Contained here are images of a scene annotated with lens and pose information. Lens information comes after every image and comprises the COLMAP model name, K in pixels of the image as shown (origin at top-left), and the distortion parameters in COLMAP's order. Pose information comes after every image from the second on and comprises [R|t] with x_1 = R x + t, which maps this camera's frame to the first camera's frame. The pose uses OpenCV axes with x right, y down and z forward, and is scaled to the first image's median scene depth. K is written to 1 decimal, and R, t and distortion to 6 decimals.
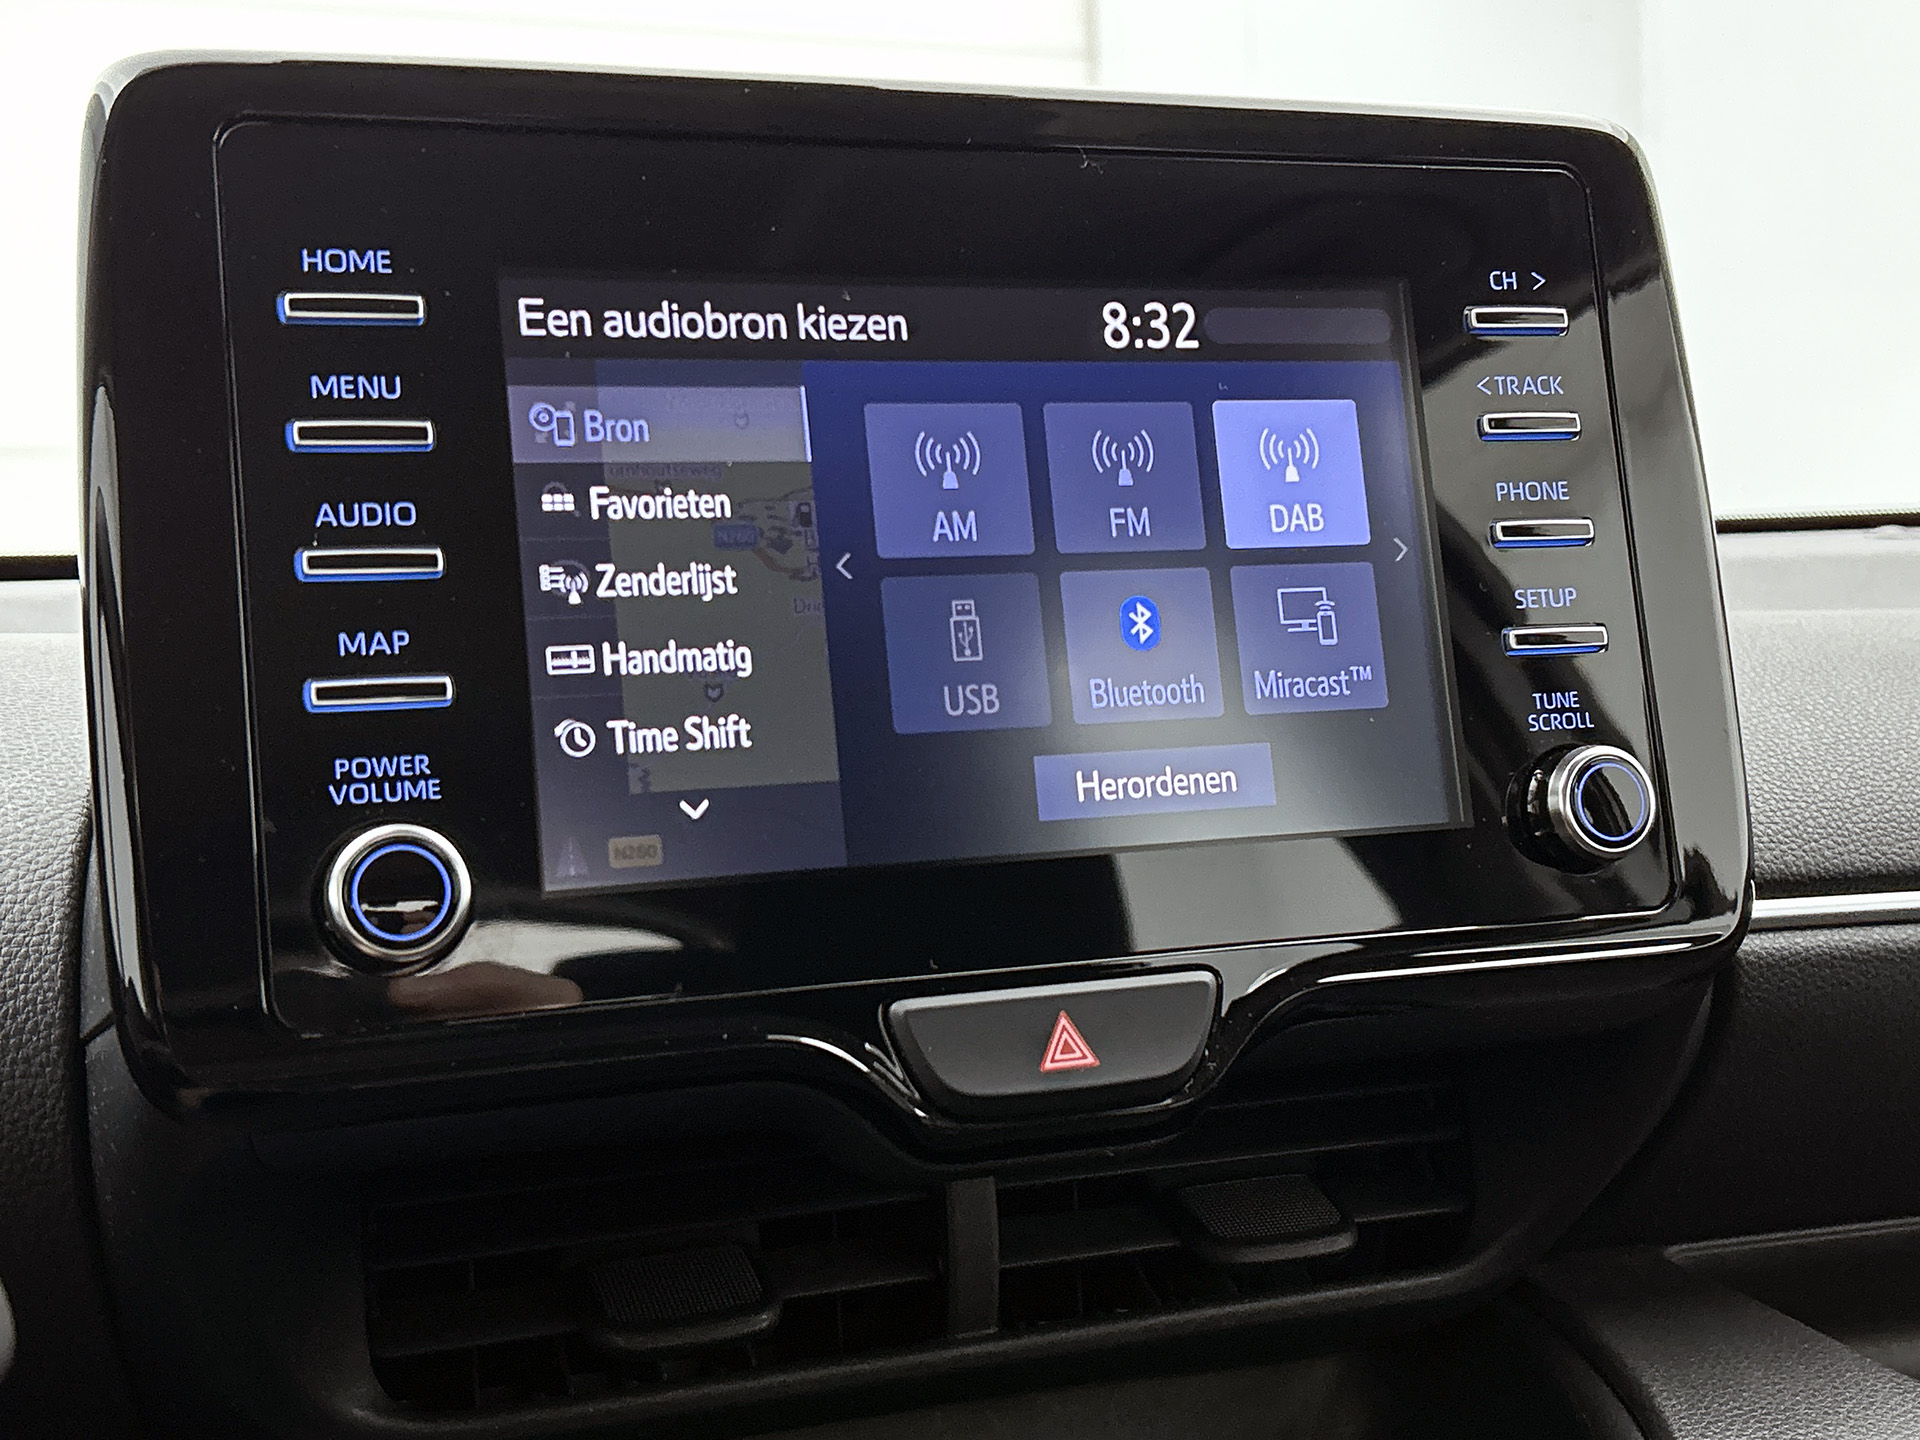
lens RADIAL K [[2373.4, 0, 960.0], [0, 2373.4, 720.0], [0, 0, 1]] dist [0.152528, -0.506252]
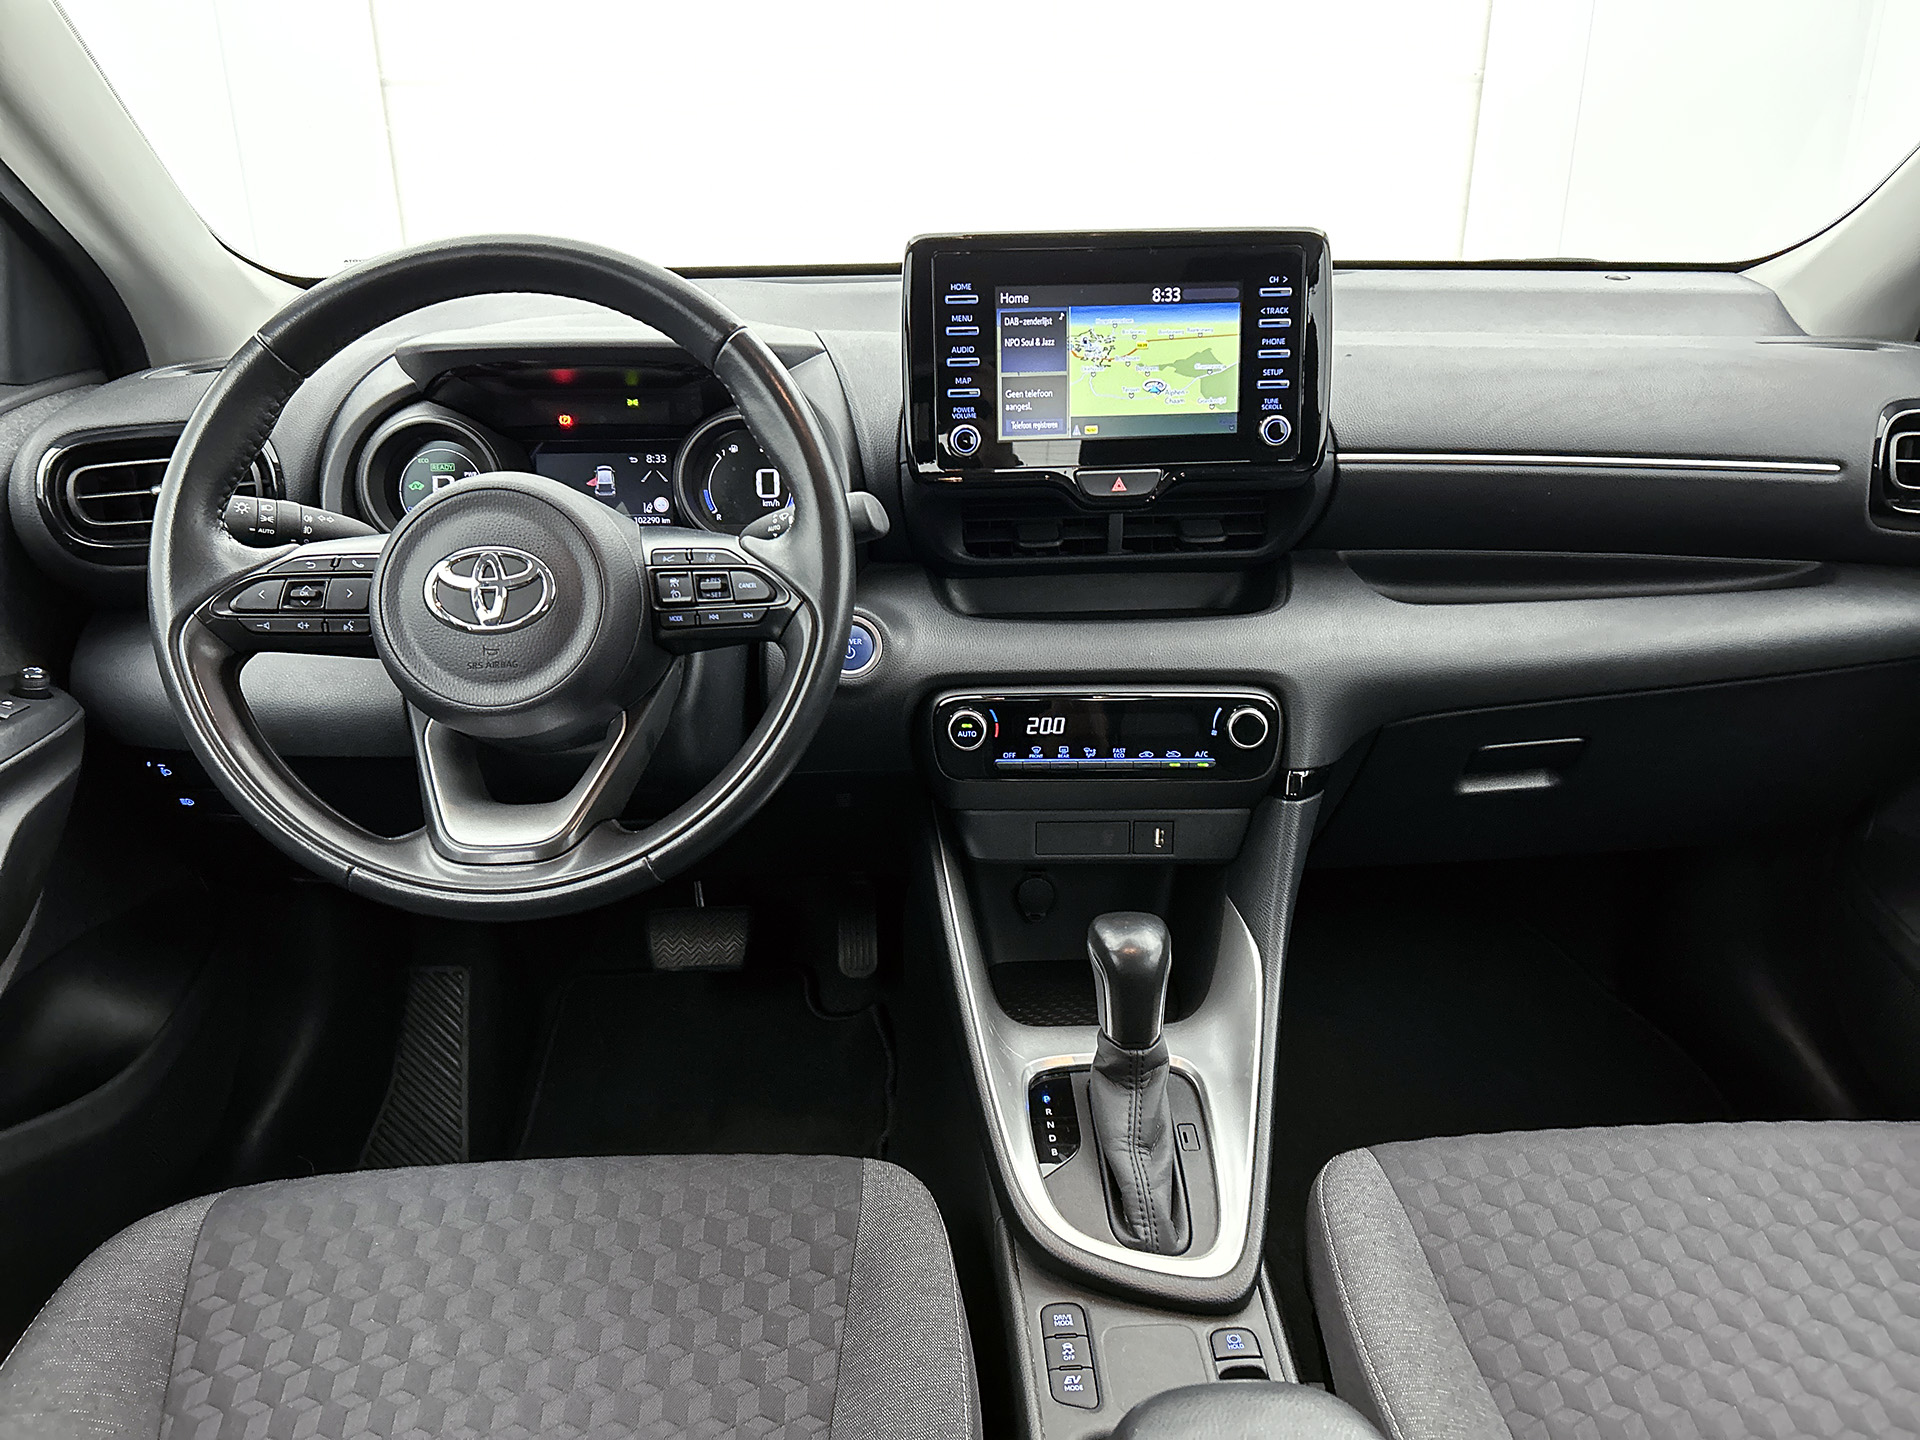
lens RADIAL K [[1444.8, 0, 952.9], [0, 1444.8, 730.5], [0, 0, 1]] dist [0.074514, -0.103859]
pose [[0.949893, 0.137604, -0.280656, 0.549900], [-0.031259, 0.935204, 0.352727, -0.353758], [0.311007, -0.326280, 0.892646, -1.530728]]
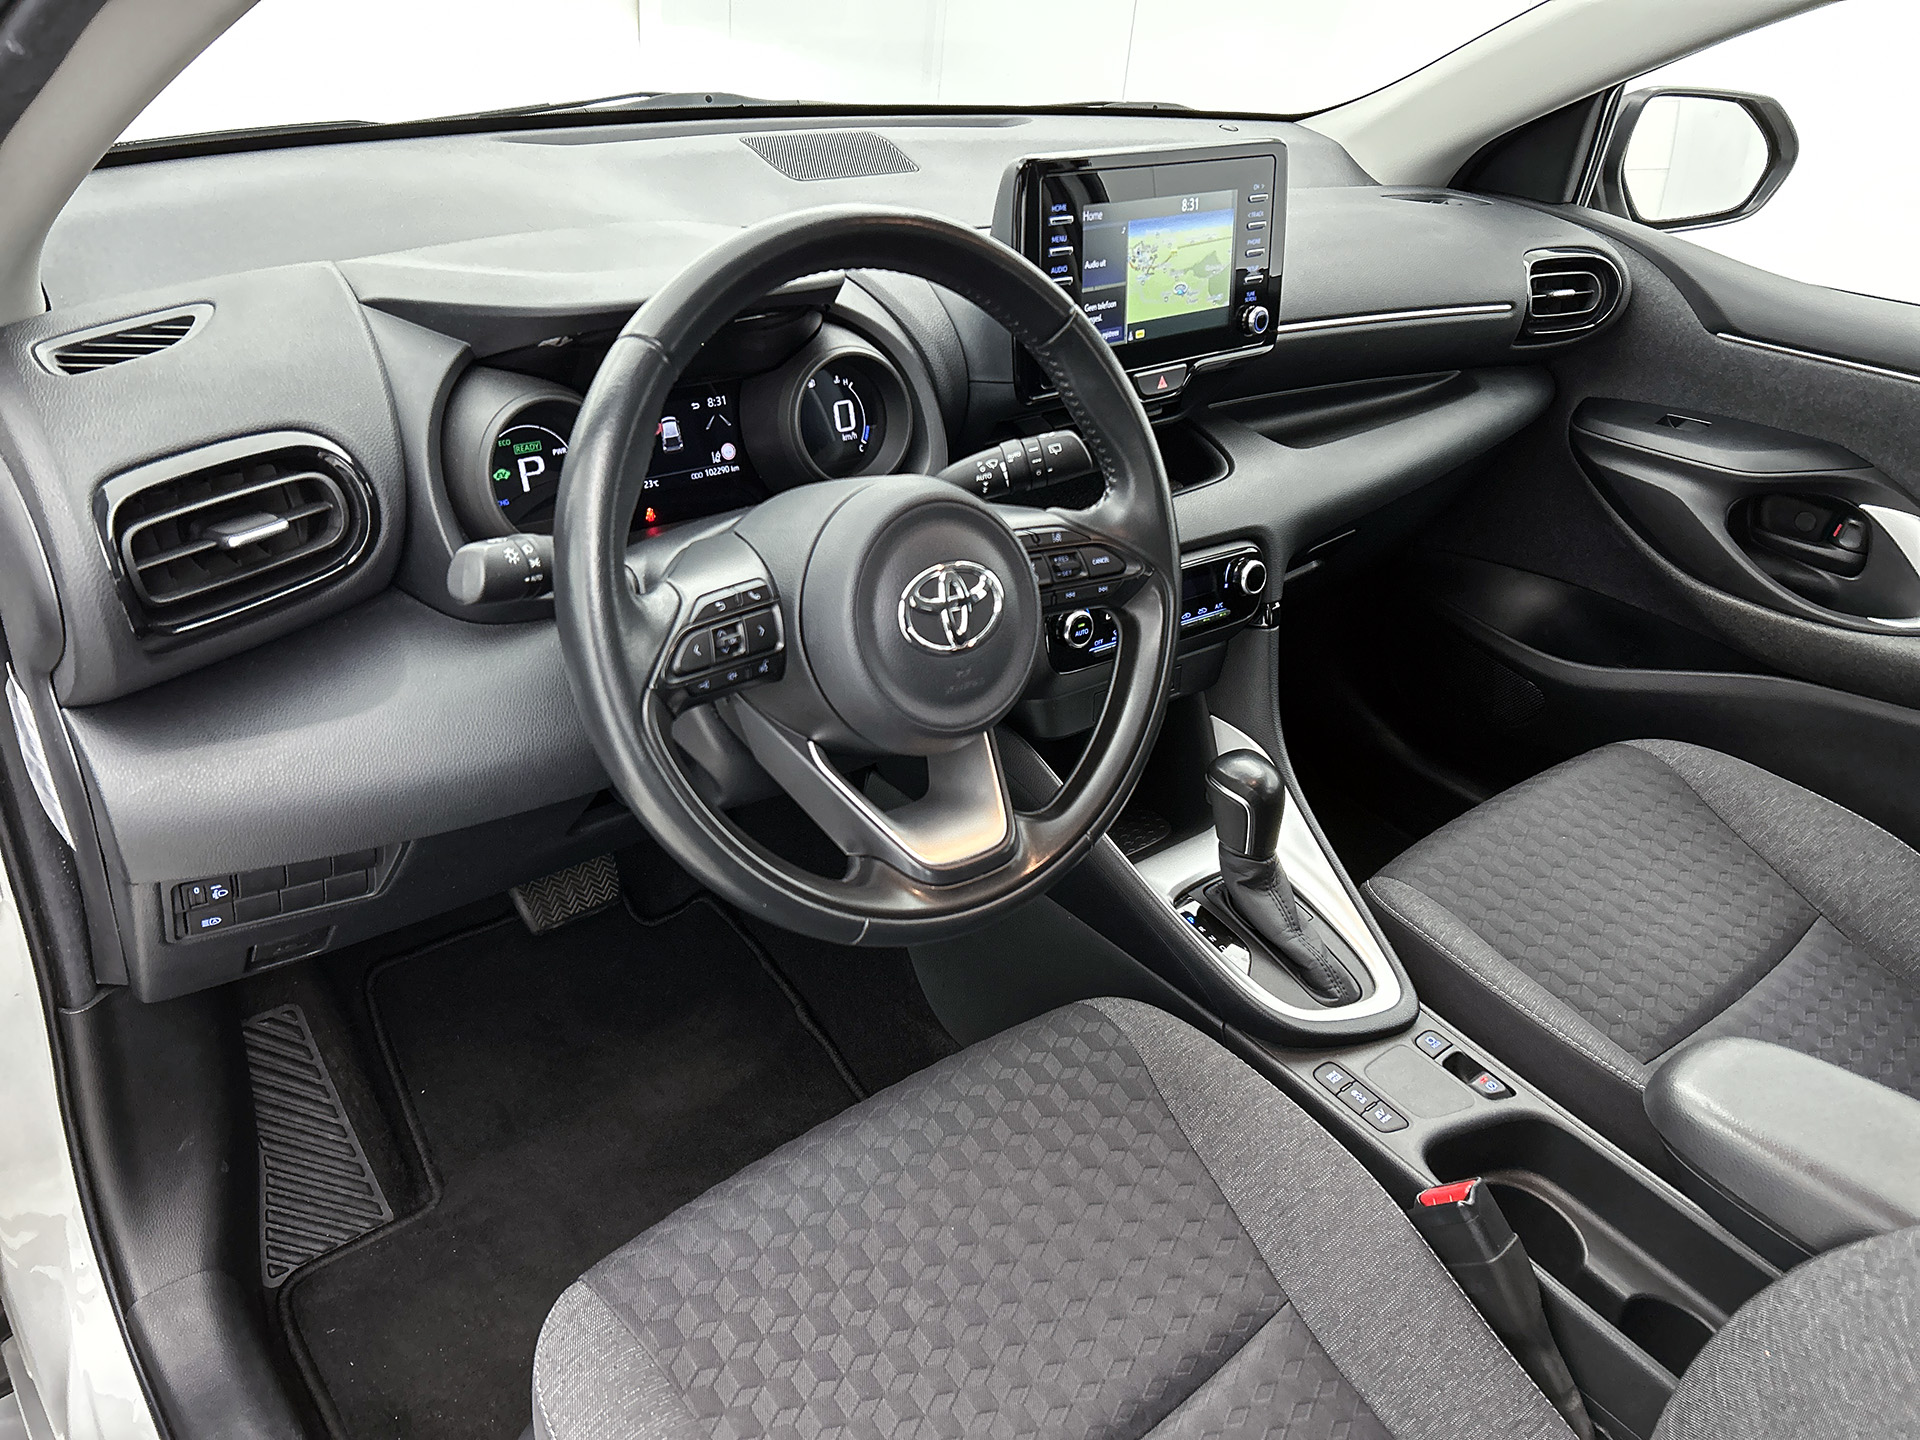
lens RADIAL K [[1444.8, 0, 952.9], [0, 1444.8, 730.5], [0, 0, 1]] dist [0.074514, -0.103859]
pose [[0.937062, -0.076291, 0.340726, -1.370839], [-0.101474, 0.874215, 0.474817, -0.580438], [-0.334092, -0.479508, 0.811452, -1.505404]]
